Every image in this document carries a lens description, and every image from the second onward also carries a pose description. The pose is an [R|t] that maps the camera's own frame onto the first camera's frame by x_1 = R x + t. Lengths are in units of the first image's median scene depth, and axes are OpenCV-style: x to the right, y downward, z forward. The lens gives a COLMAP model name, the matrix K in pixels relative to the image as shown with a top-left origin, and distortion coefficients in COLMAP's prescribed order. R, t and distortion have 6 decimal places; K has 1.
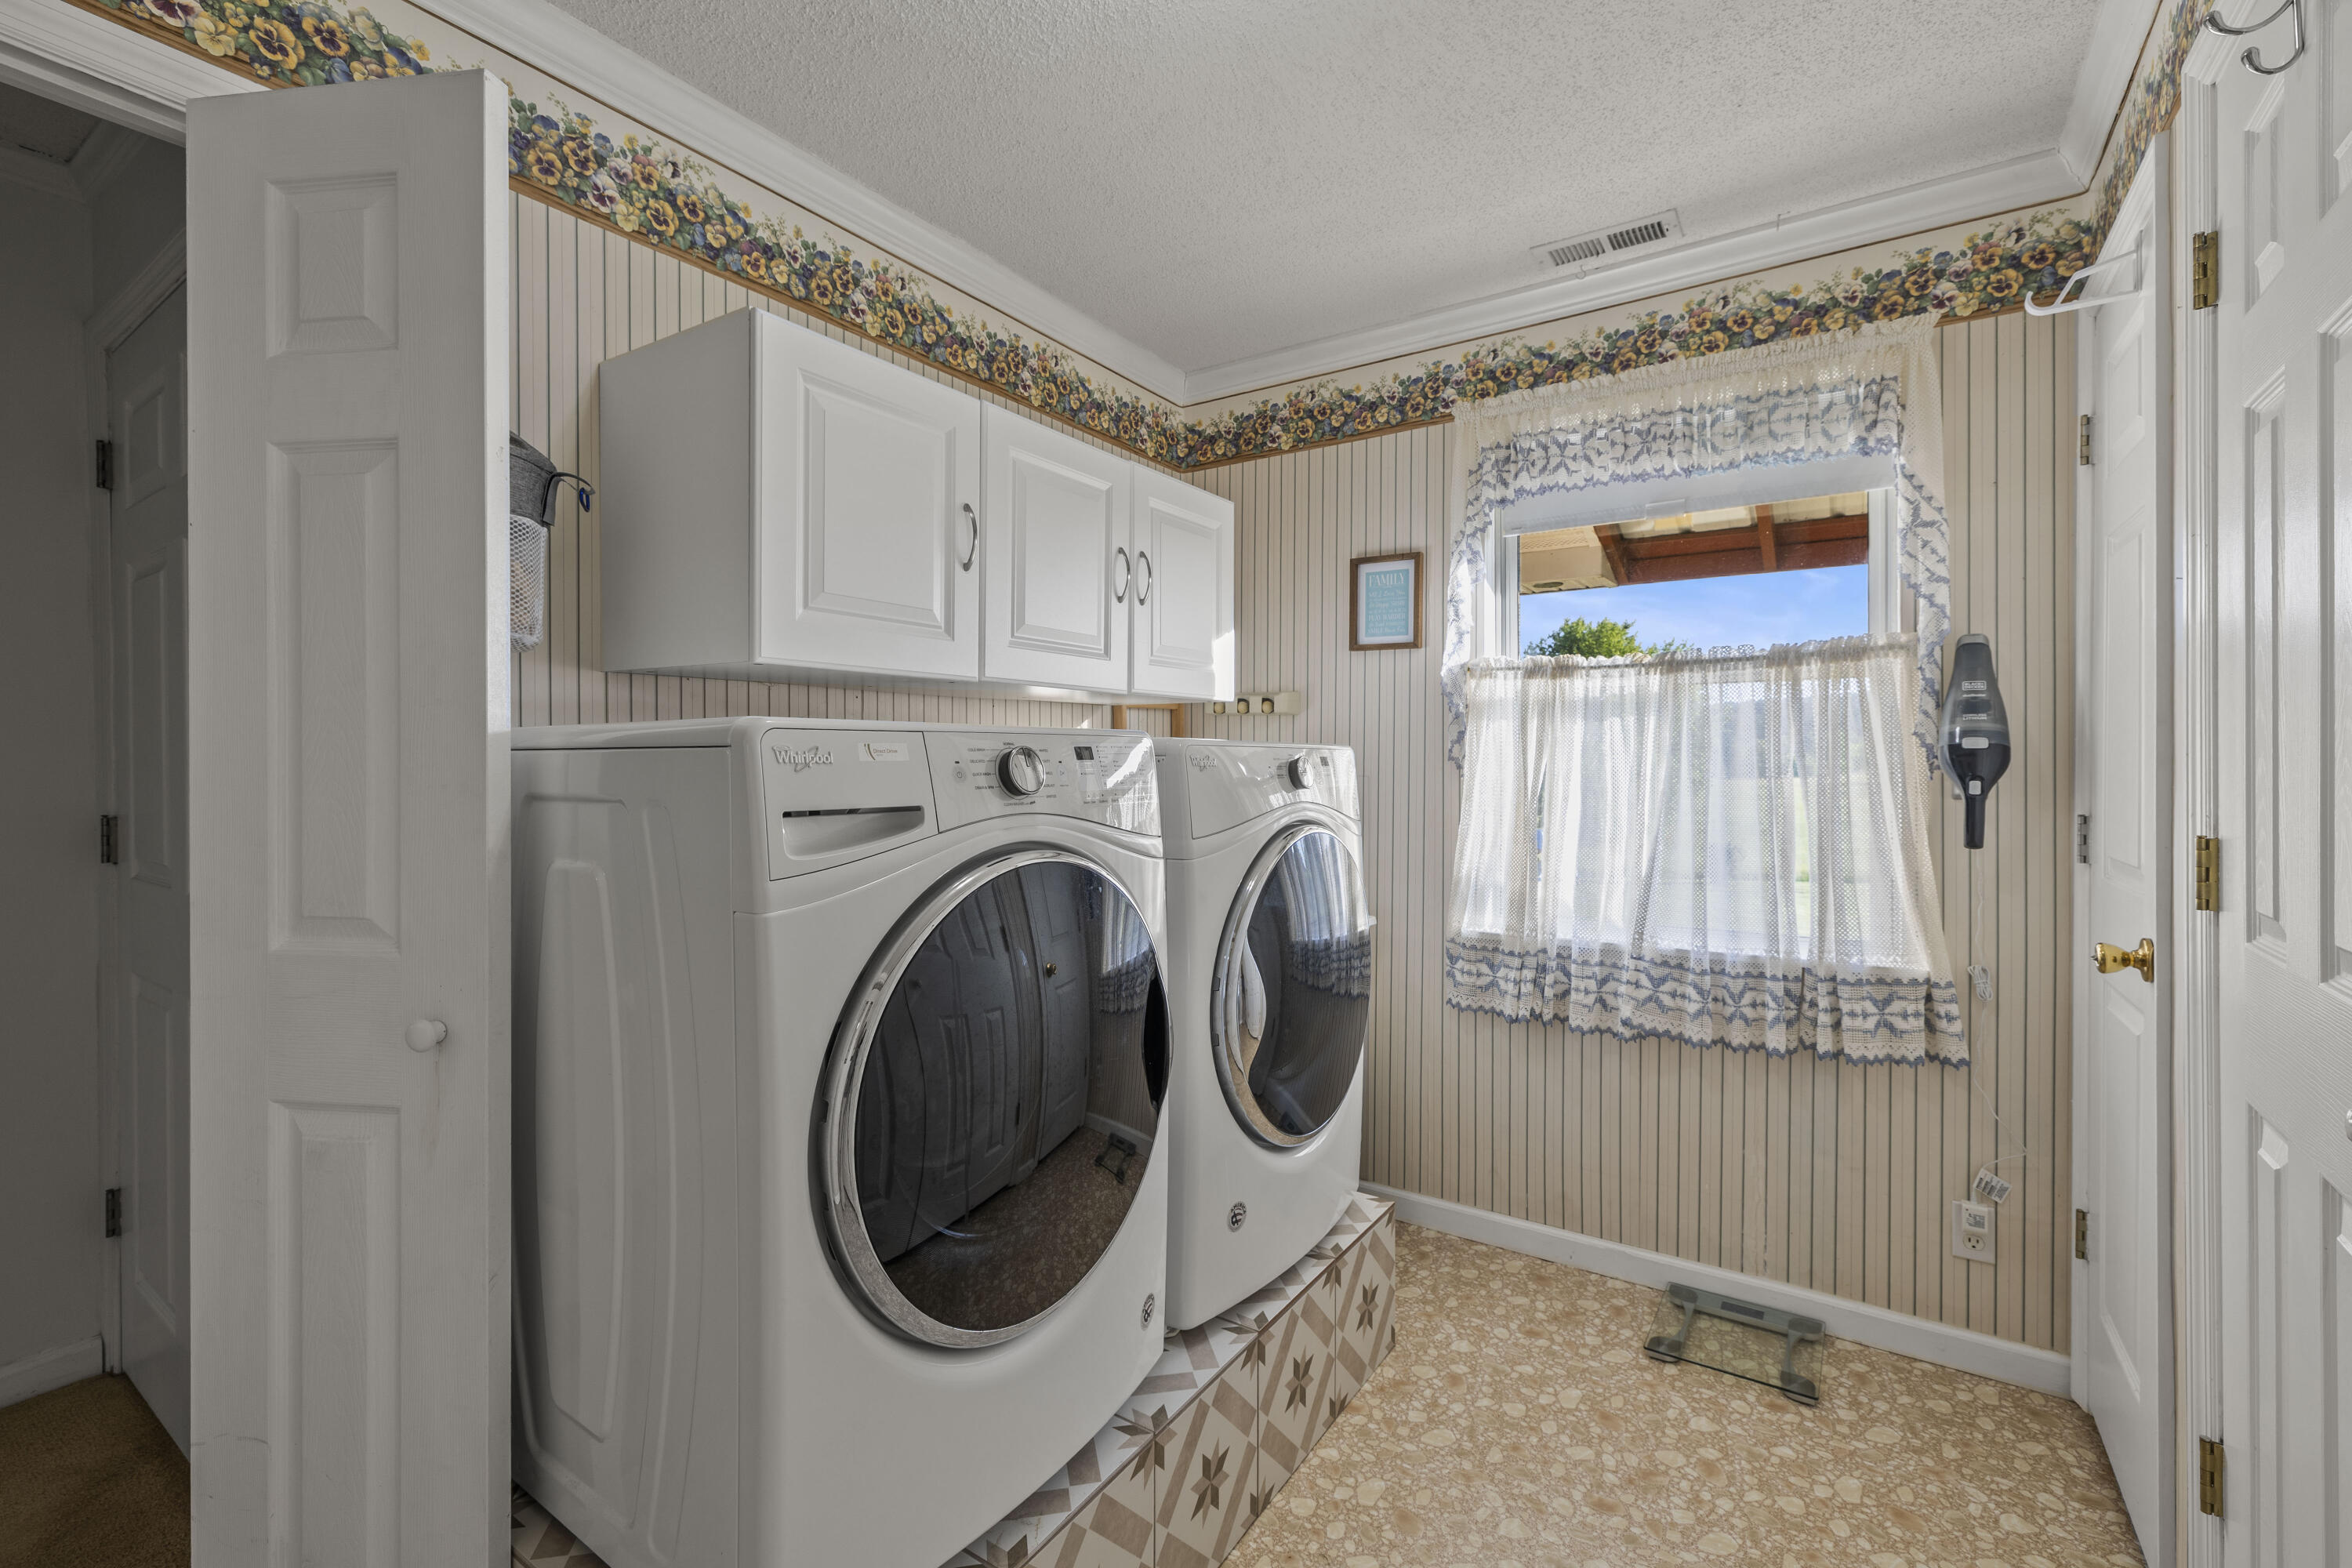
lens RADIAL K [[1017.0, 0, 1181.0], [0, 1017.0, 758.5], [0, 0, 1]] dist [-0.001267, 0.000510]
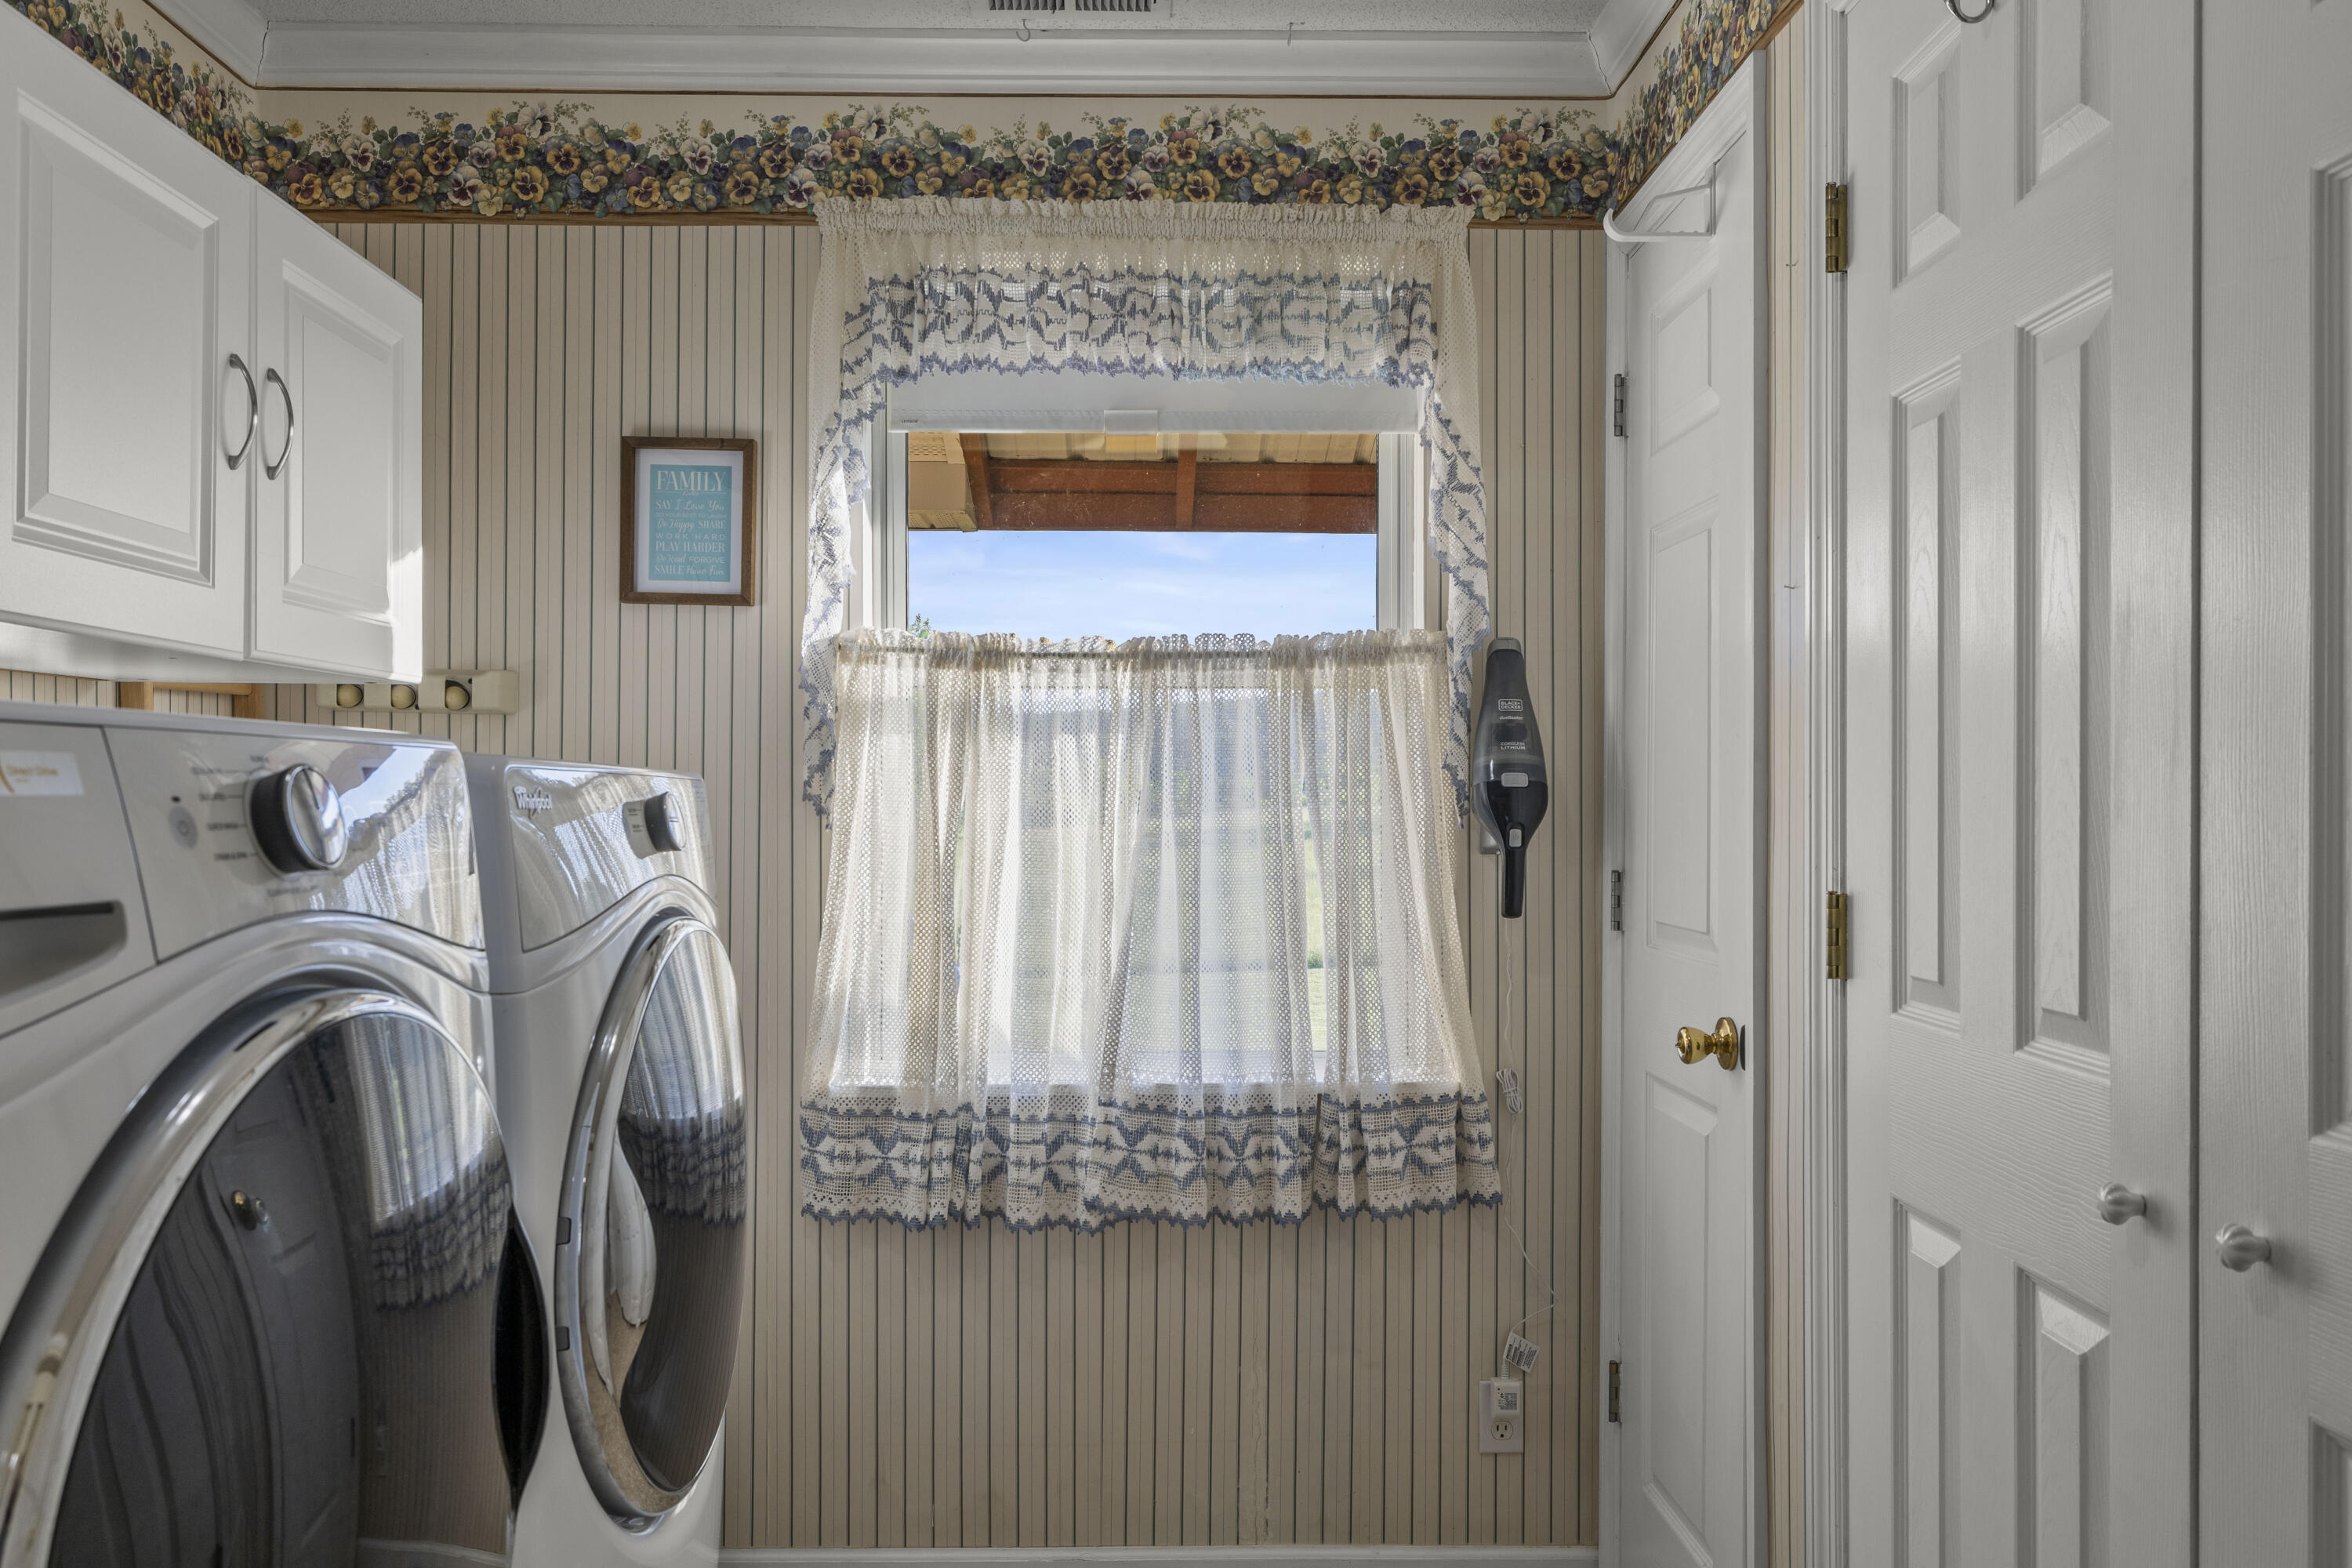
lens RADIAL K [[1707.9, 0, 1174.9], [0, 1707.9, 801.7], [0, 0, 1]] dist [-0.002069, 0.003943]
pose [[0.818369, 0.002979, 0.574685, -0.152824], [-0.004204, 0.999991, 0.000803, 0.001176], [-0.574677, -0.003074, 0.818374, 0.081266]]
